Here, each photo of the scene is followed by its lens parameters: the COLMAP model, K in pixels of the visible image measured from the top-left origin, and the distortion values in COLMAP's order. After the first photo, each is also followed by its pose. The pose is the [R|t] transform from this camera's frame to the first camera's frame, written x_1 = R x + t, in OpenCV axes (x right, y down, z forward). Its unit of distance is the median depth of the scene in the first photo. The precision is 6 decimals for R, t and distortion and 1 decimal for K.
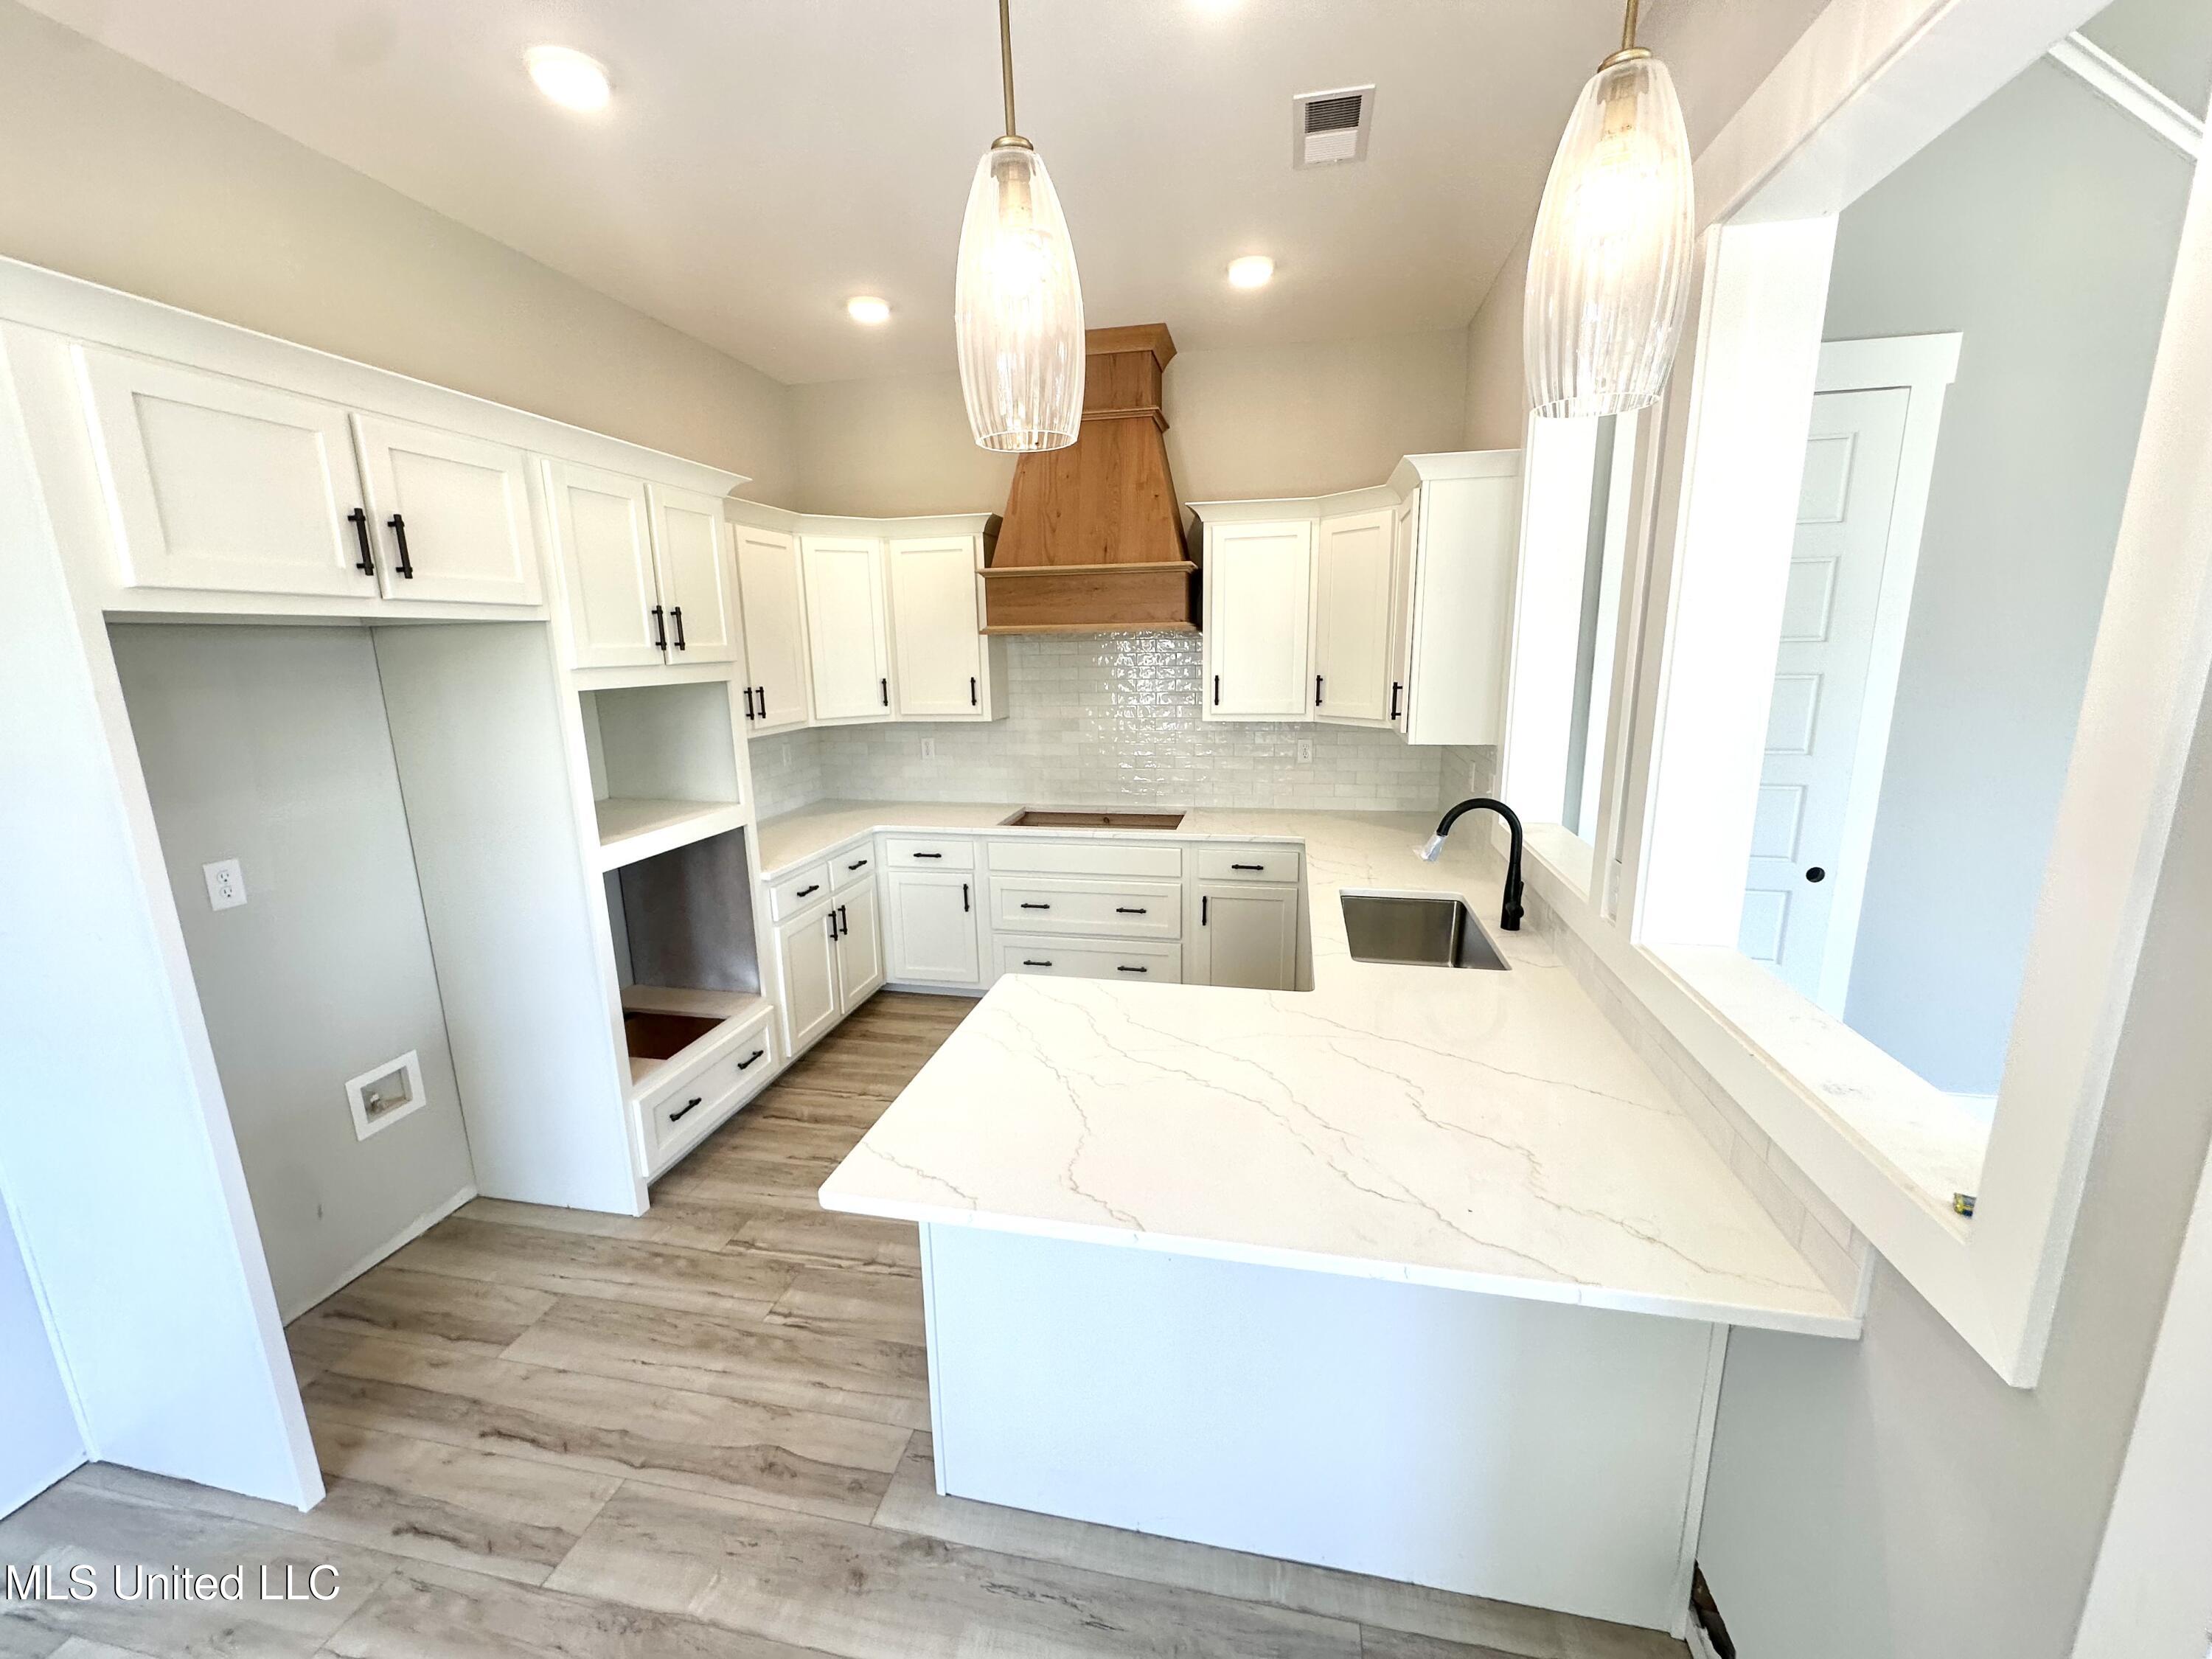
lens RADIAL K [[881.5, 0, 1106.2], [0, 881.5, 829.1], [0, 0, 1]] dist [-0.001516, 0.000254]
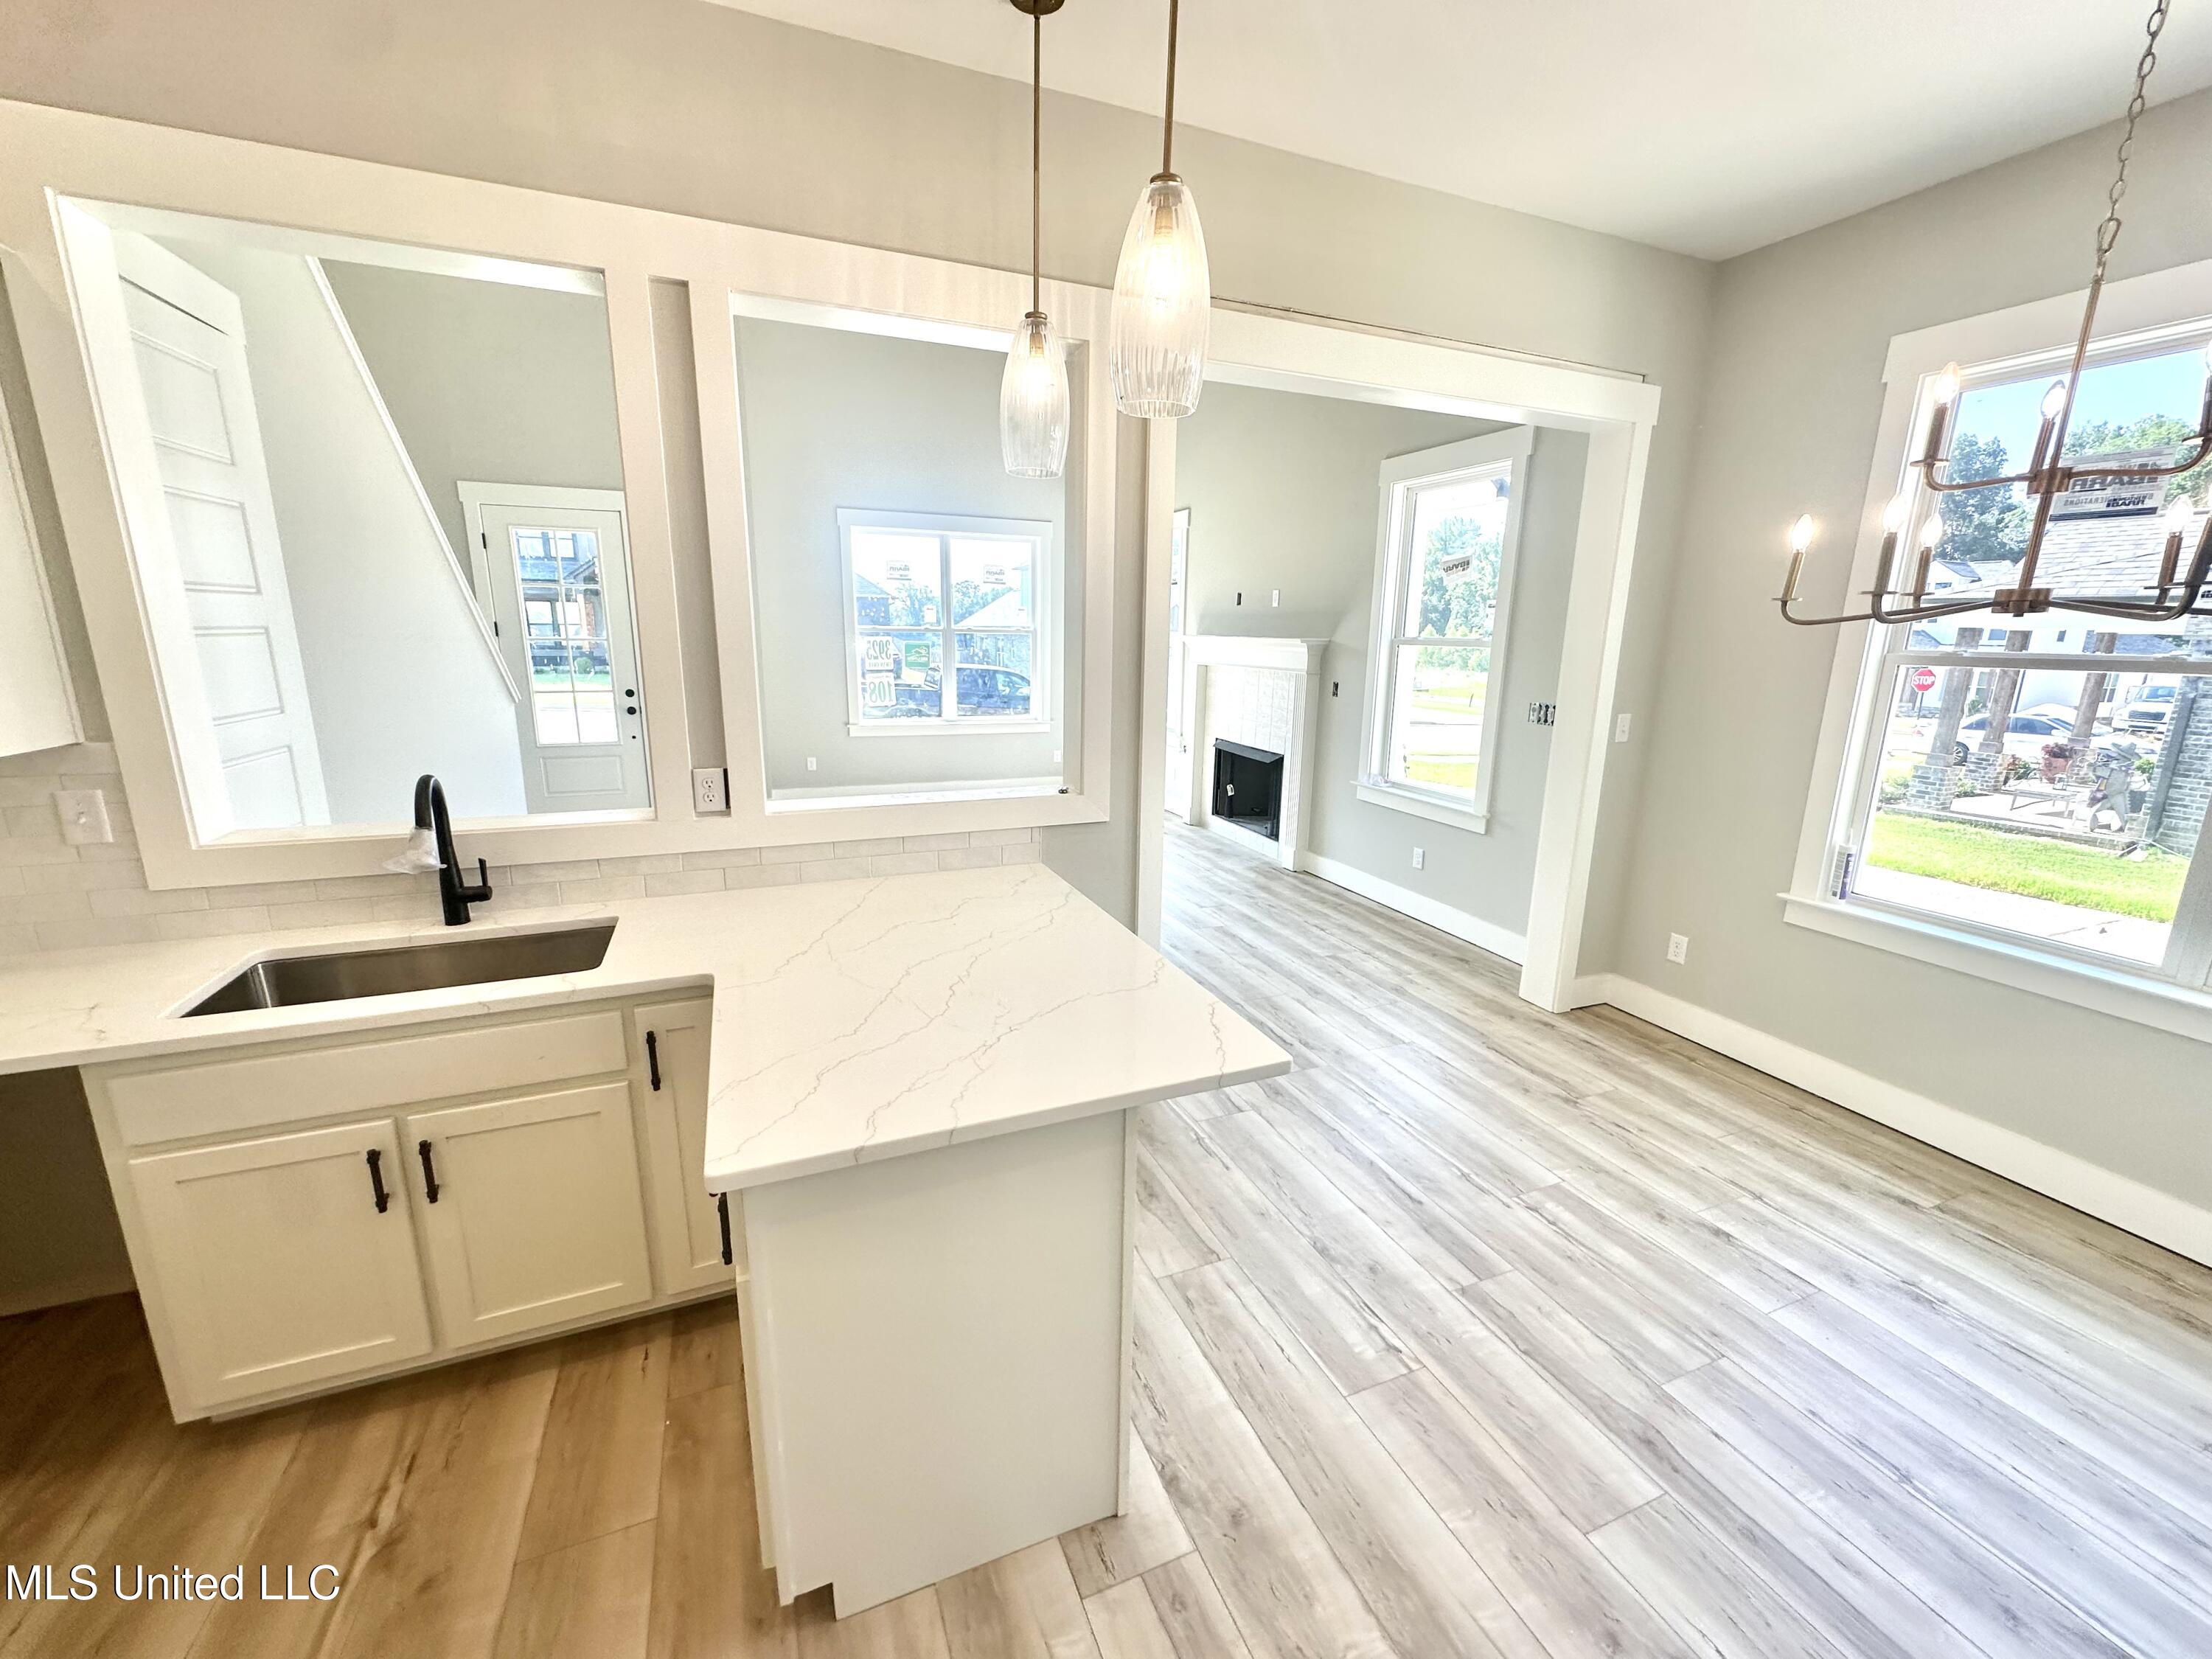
lens RADIAL K [[881.5, 0, 1106.2], [0, 881.5, 829.1], [0, 0, 1]] dist [-0.001516, 0.000254]
pose [[-0.559037, -0.176946, 0.810042, -0.493414], [0.168331, 0.932397, 0.319844, -0.120913], [-0.811876, 0.315160, -0.491459, 0.777618]]
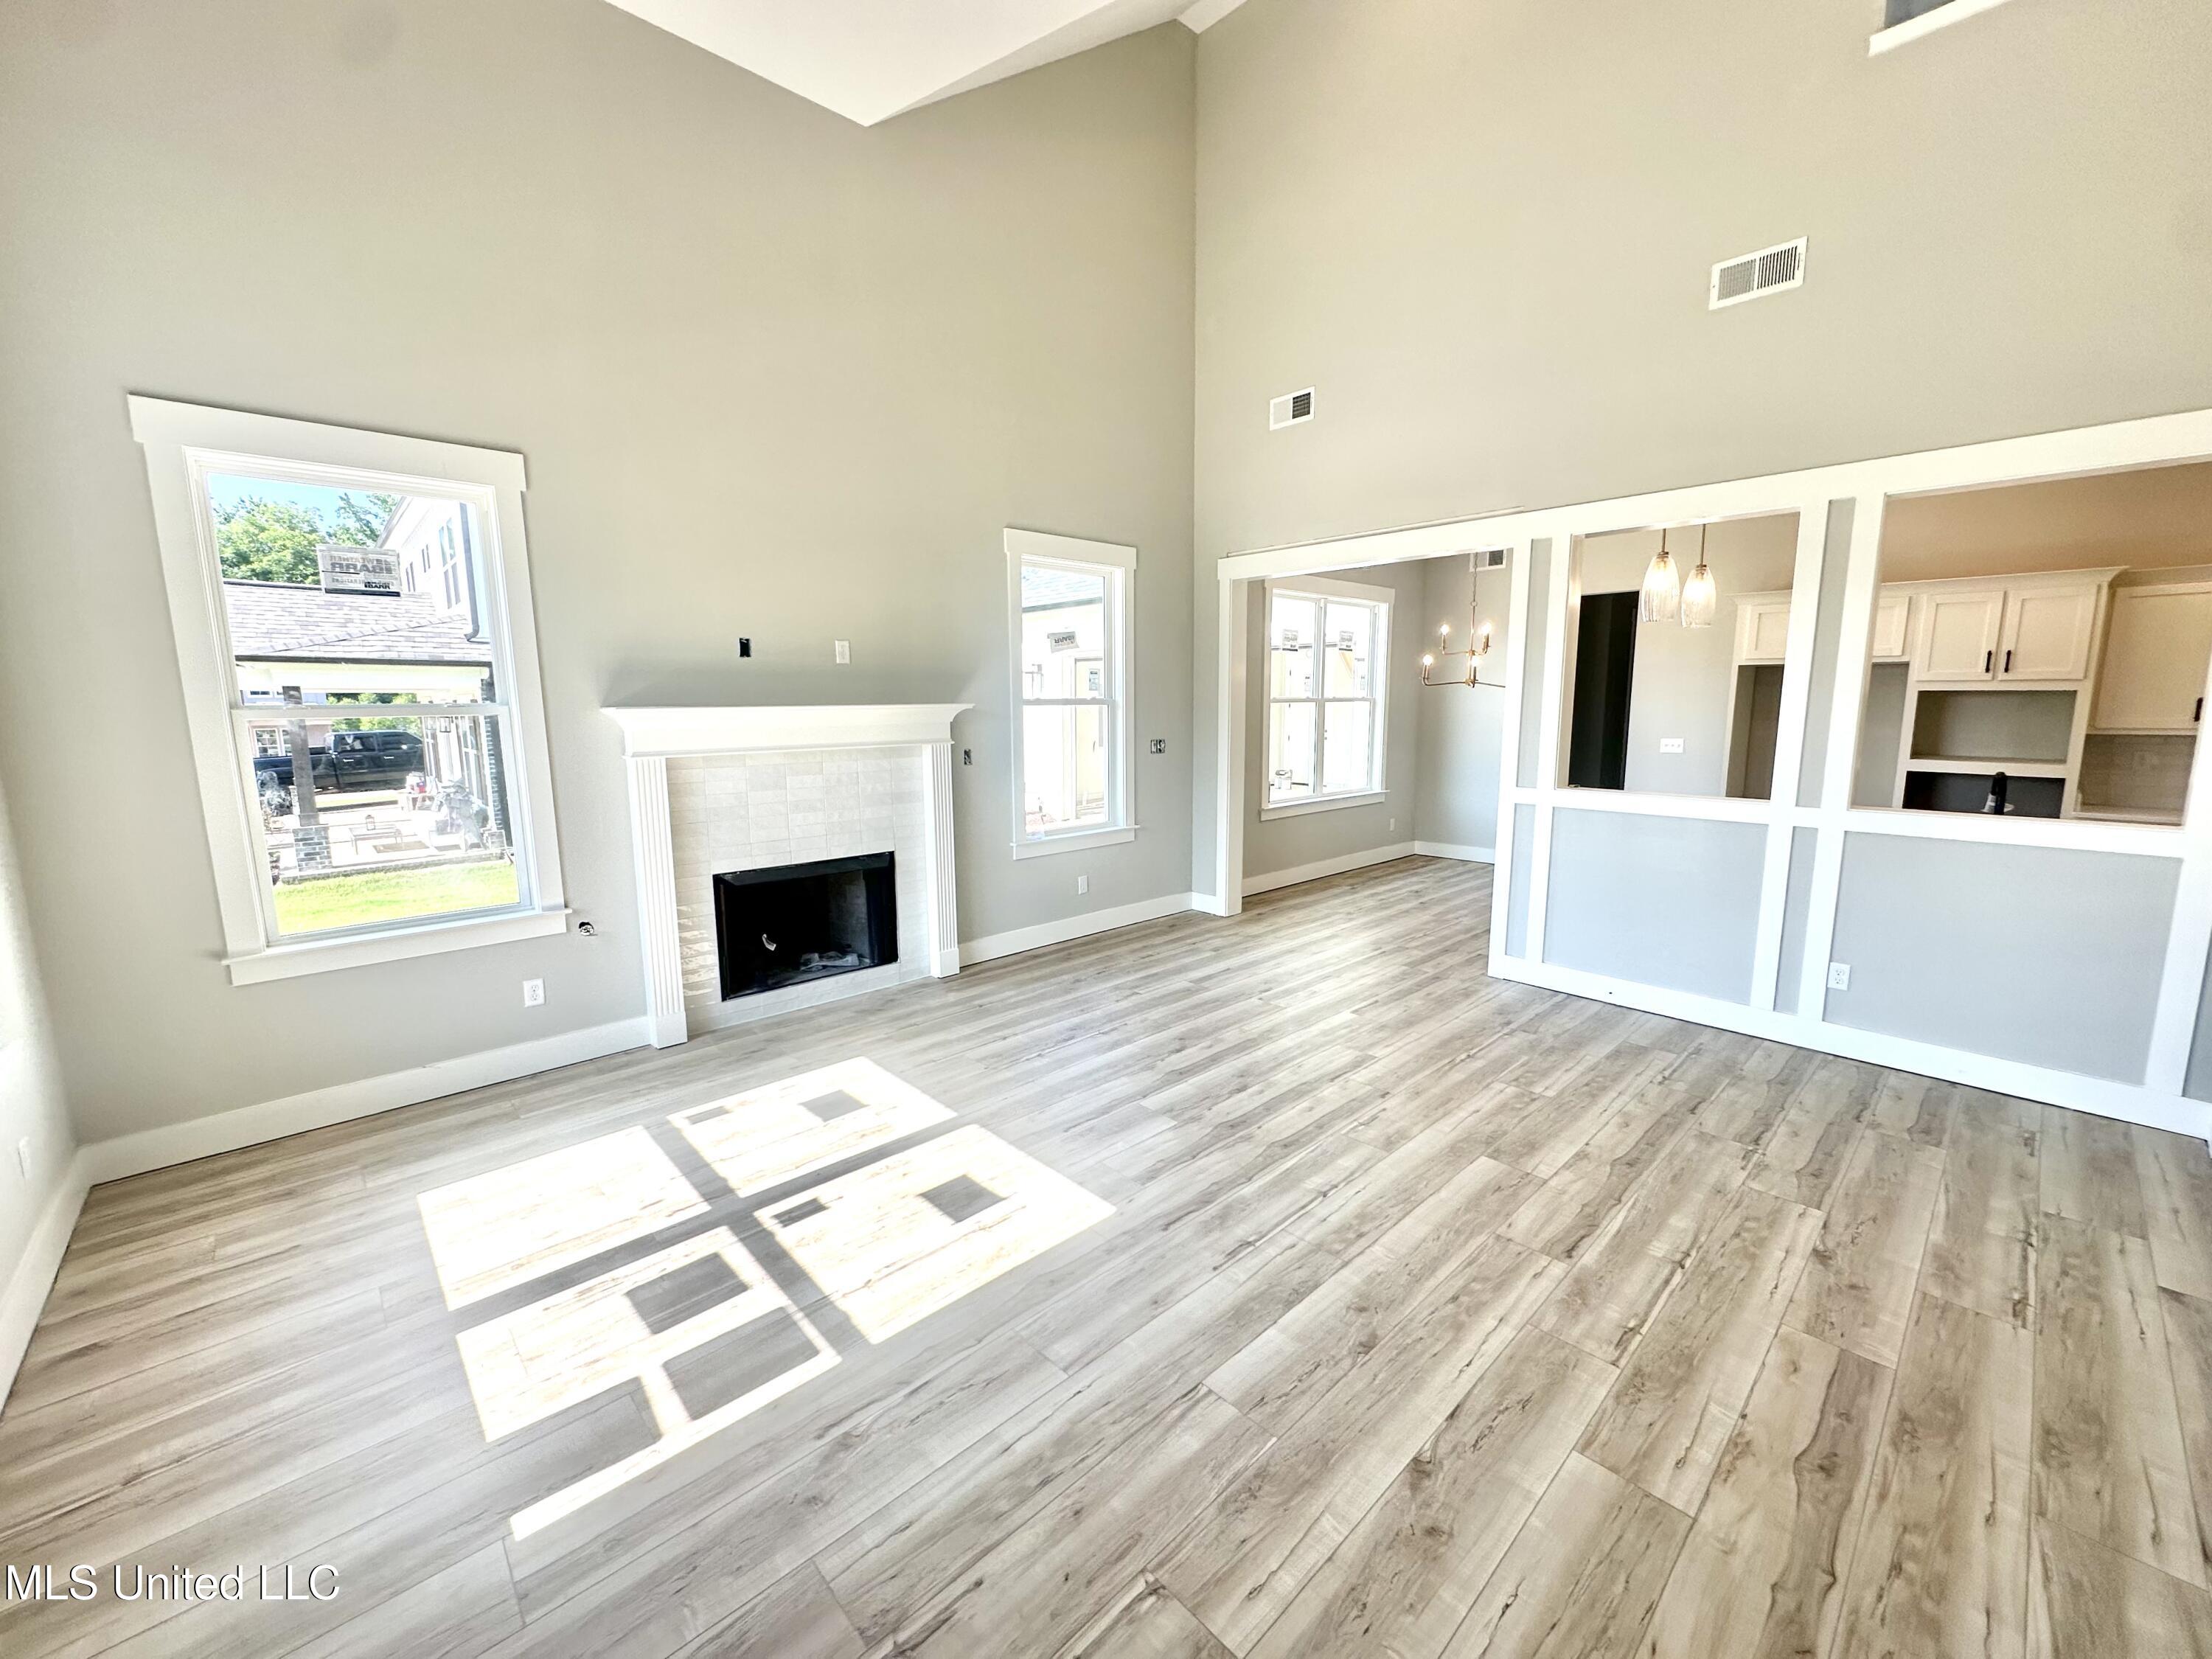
lens RADIAL K [[881.5, 0, 1106.2], [0, 881.5, 829.1], [0, 0, 1]] dist [-0.001516, 0.000254]
pose [[-0.578147, 0.140801, -0.803692, 2.159059], [-0.156961, 0.947408, 0.278892, -0.103949], [0.800693, 0.287389, -0.525641, 0.513594]]
